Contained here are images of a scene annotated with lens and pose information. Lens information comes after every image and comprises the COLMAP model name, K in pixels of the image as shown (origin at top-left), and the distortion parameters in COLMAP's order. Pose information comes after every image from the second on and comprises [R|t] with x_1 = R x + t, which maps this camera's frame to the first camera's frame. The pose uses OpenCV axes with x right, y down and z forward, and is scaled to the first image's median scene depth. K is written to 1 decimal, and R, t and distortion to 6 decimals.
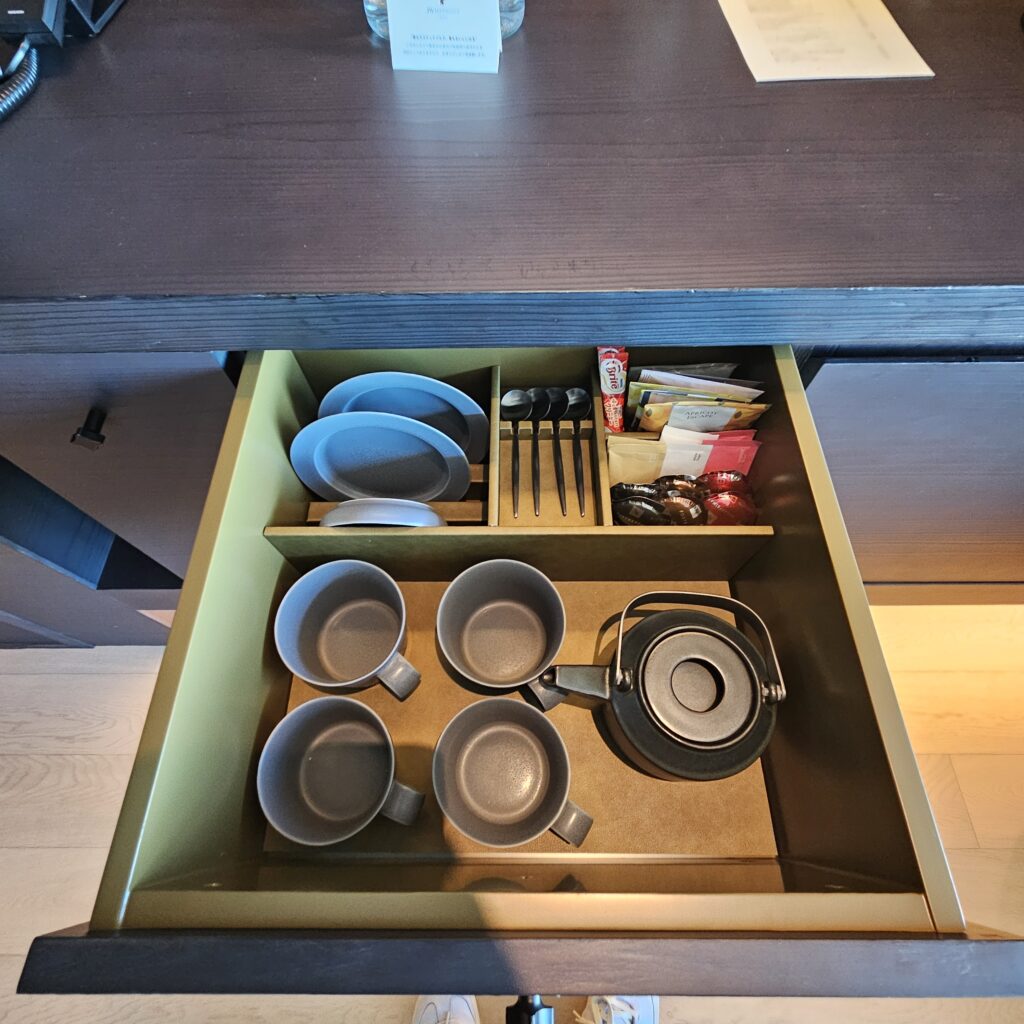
lens RADIAL K [[559.0, 0, 509.9], [0, 559.0, 507.5], [0, 0, 1]] dist [-0.002142, -0.001905]
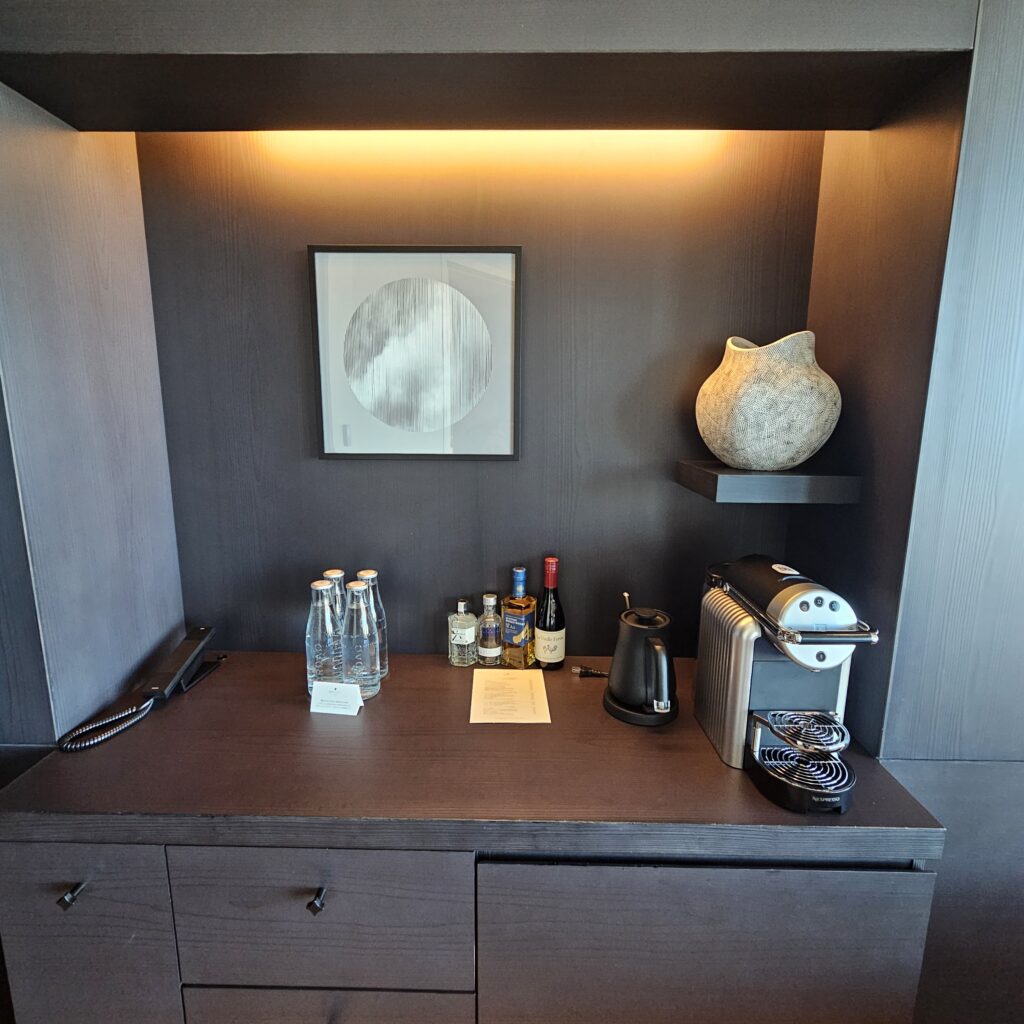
lens RADIAL K [[559.0, 0, 509.9], [0, 559.0, 507.5], [0, 0, 1]] dist [-0.002142, -0.001905]
pose [[0.999645, 0.022412, -0.014437, 0.634590], [-0.025113, 0.609893, -0.792085, 0.480205], [-0.008947, 0.792167, 0.610239, -1.065831]]
